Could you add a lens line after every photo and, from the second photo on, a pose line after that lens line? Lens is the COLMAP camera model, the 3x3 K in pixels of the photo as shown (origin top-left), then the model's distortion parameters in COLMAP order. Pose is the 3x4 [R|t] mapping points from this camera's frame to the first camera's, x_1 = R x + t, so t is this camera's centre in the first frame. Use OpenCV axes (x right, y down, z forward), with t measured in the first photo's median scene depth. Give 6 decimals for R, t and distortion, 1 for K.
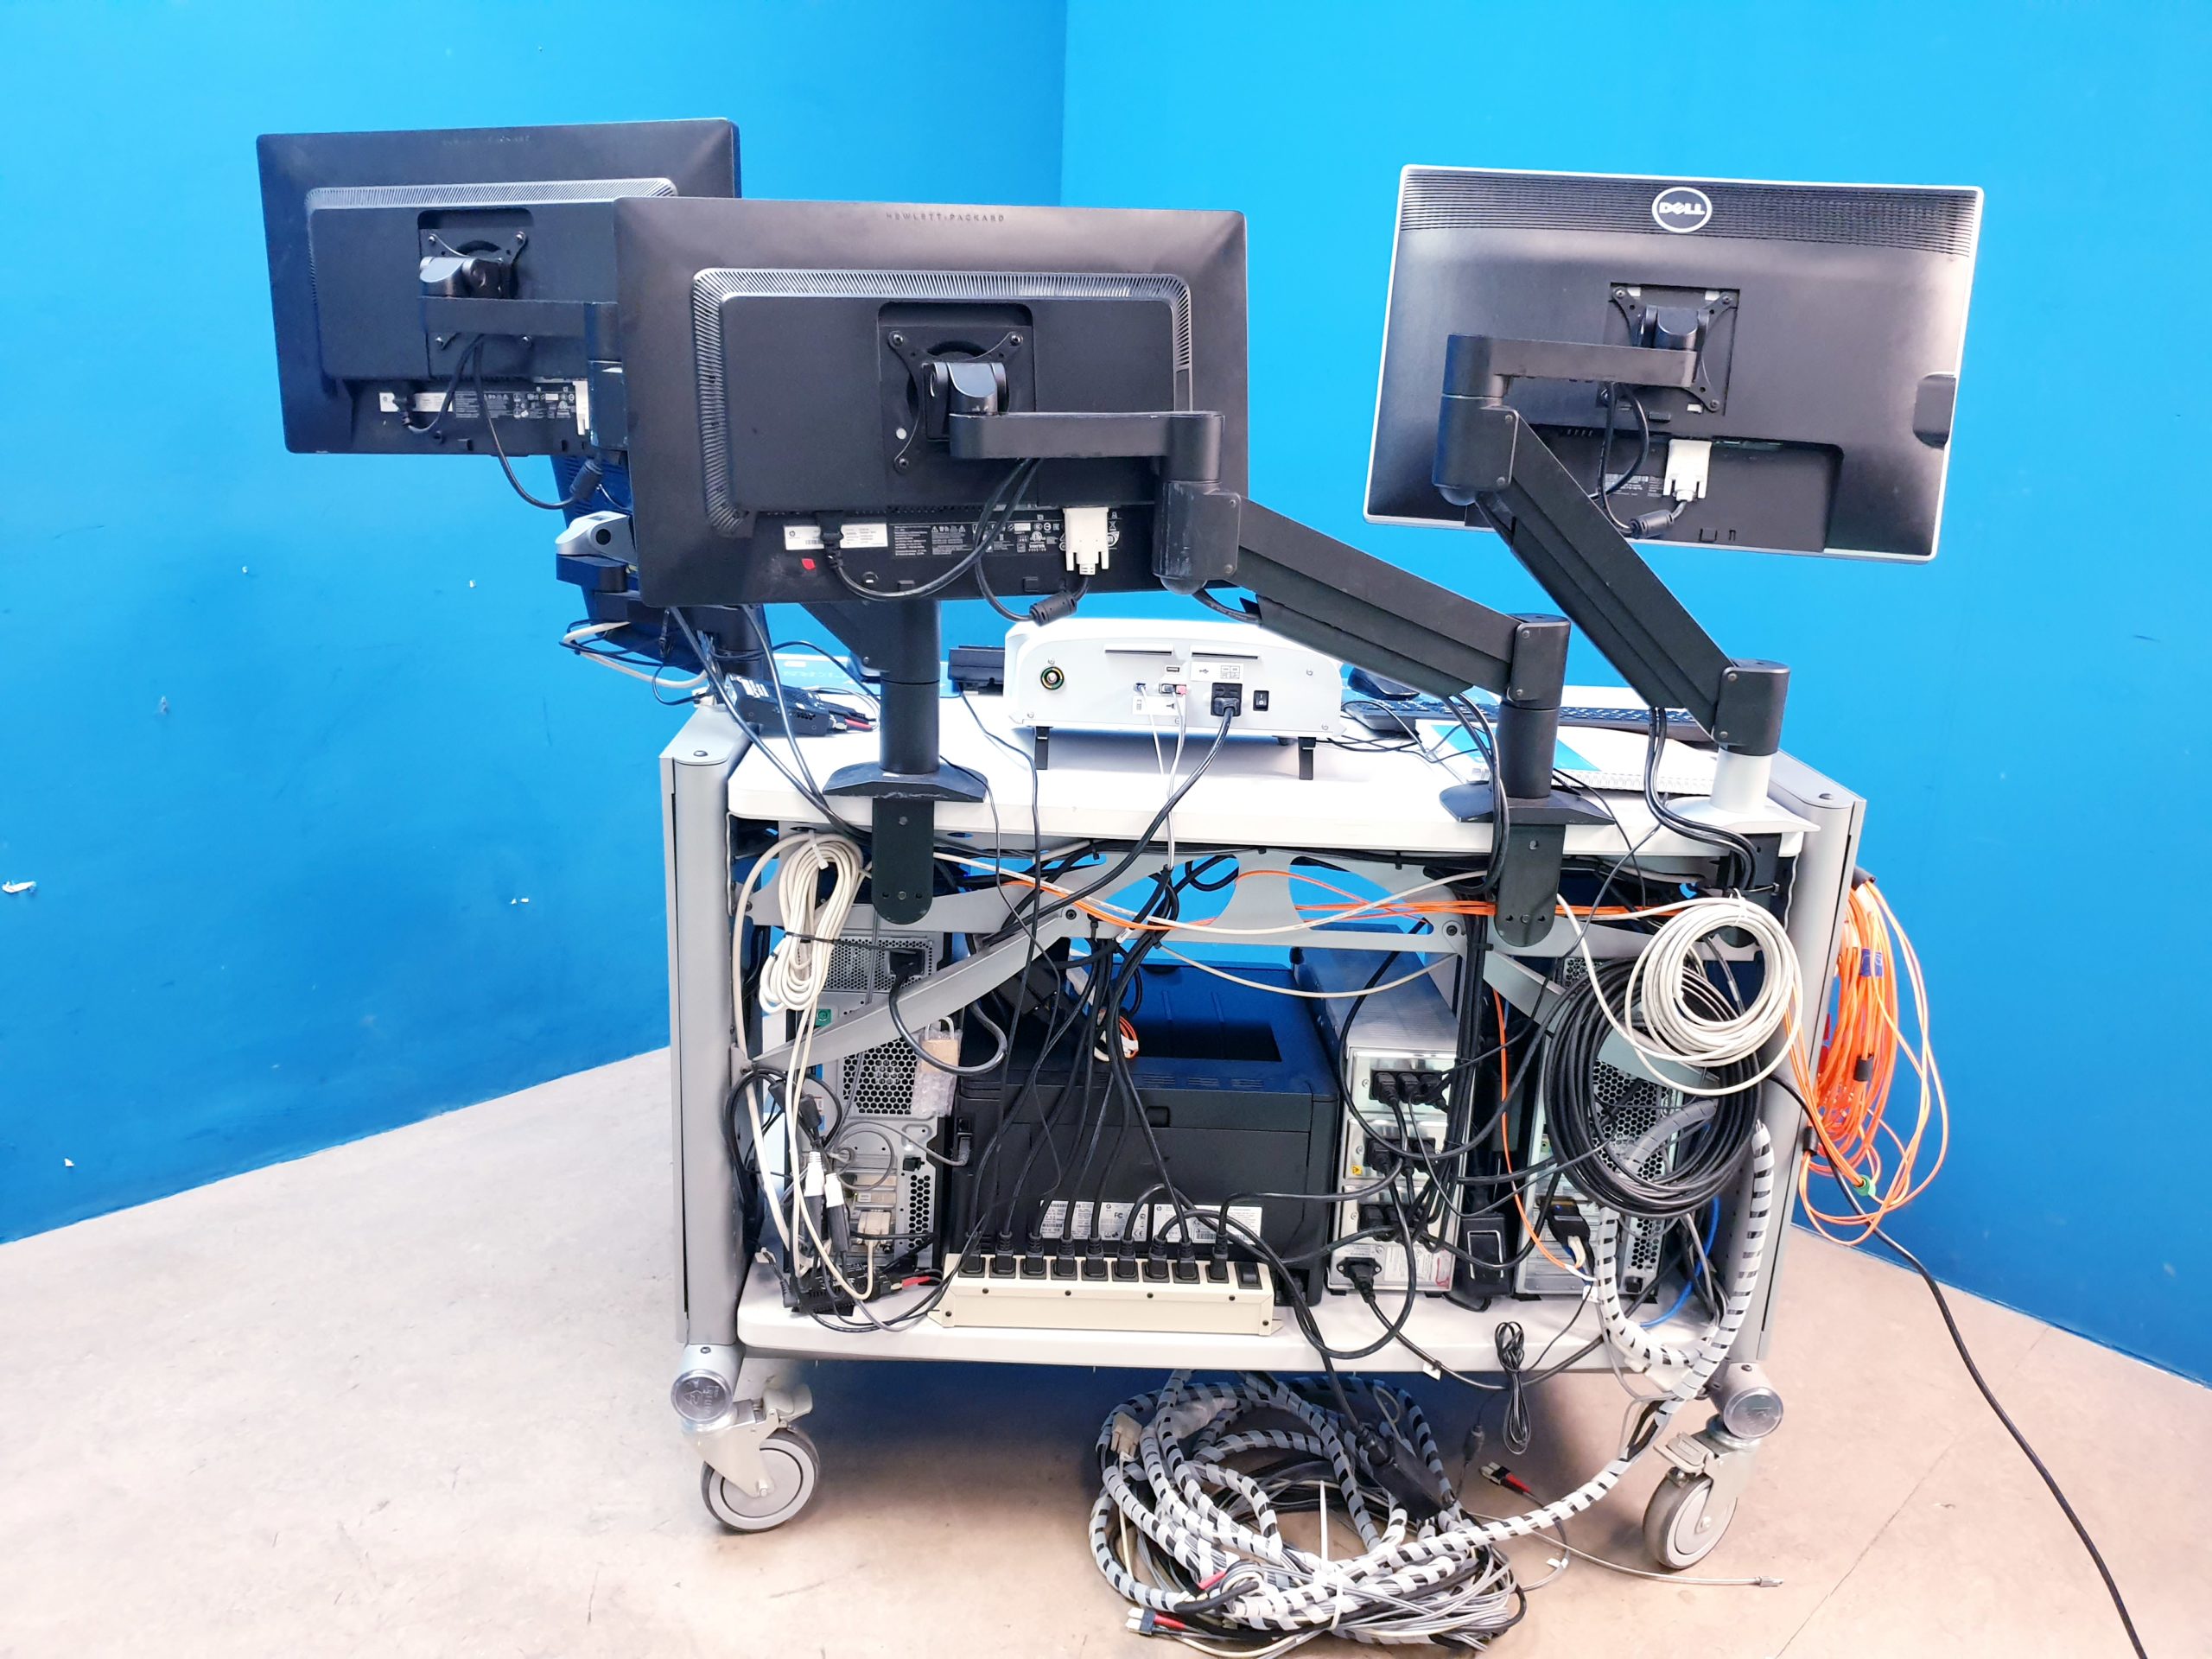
lens RADIAL K [[1782.2, 0, 1180.2], [0, 1782.2, 910.0], [0, 0, 1]] dist [-0.000680, 0.021754]
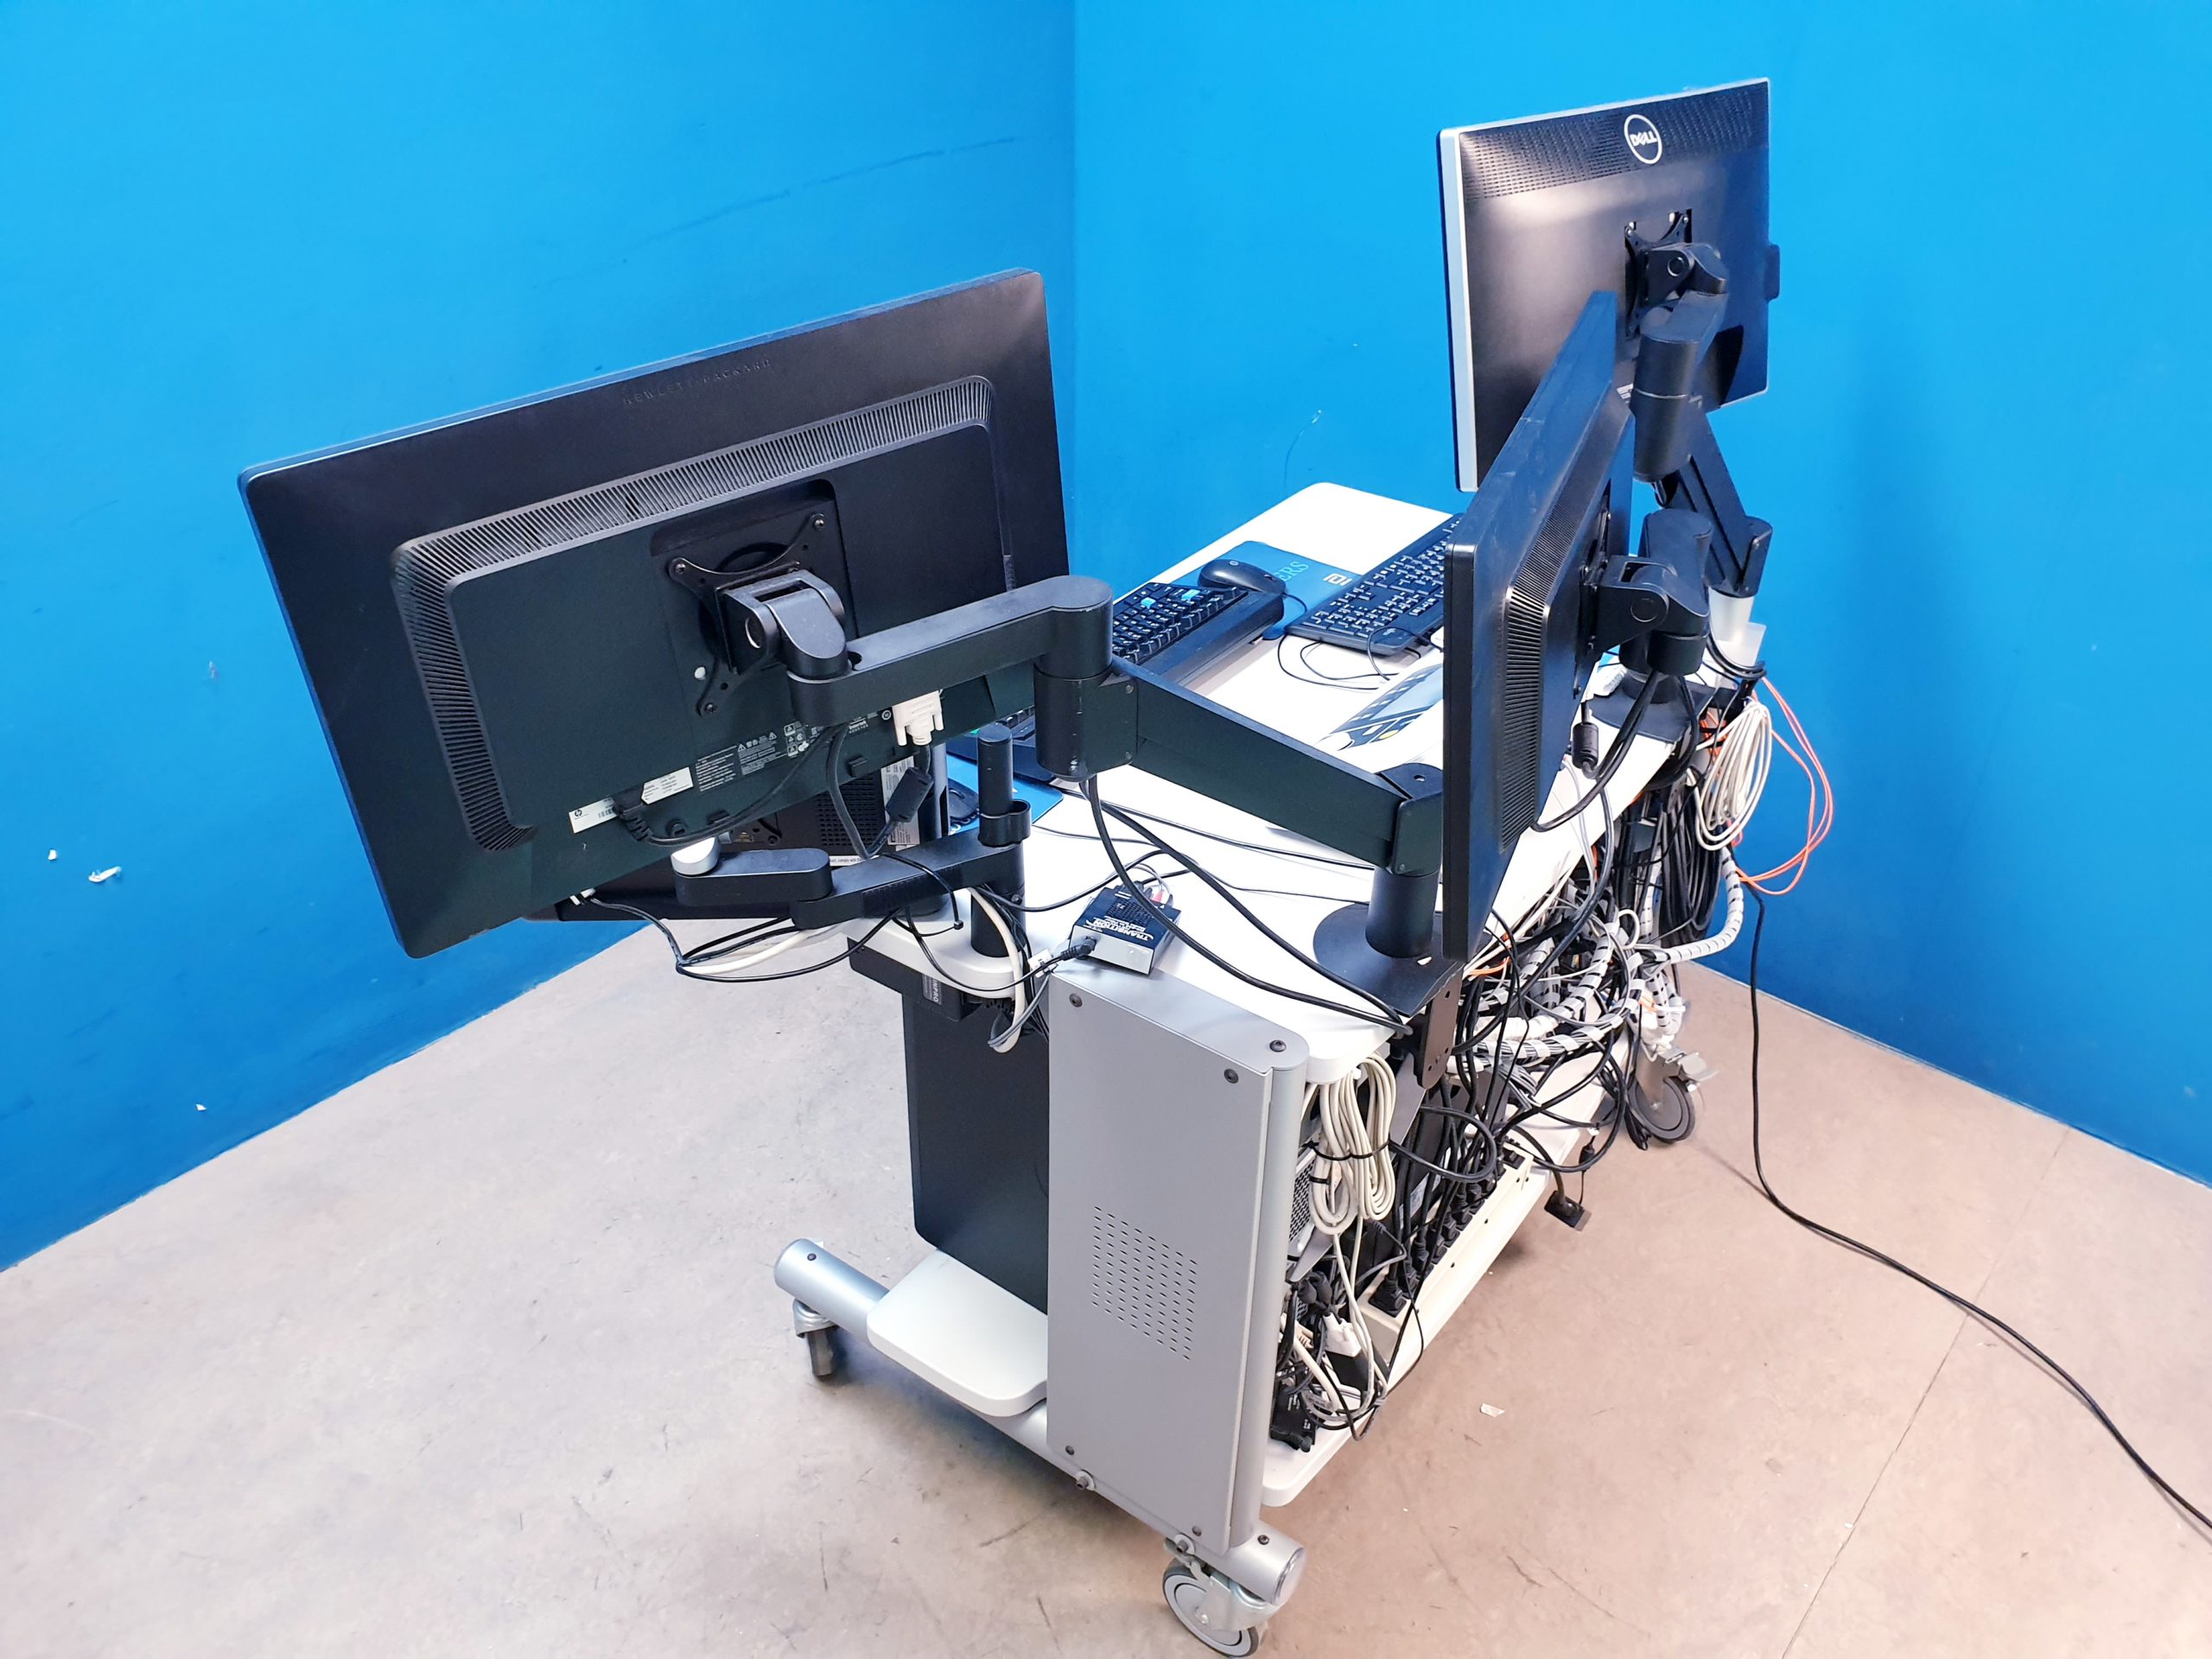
lens RADIAL K [[1782.2, 0, 1152.7], [0, 1782.2, 809.0], [0, 0, 1]] dist [-0.000680, 0.021754]
pose [[0.997610, -0.049404, 0.048313, -0.138148], [0.033134, 0.955551, 0.292957, -0.343428], [-0.060639, -0.290656, 0.954904, 0.052737]]
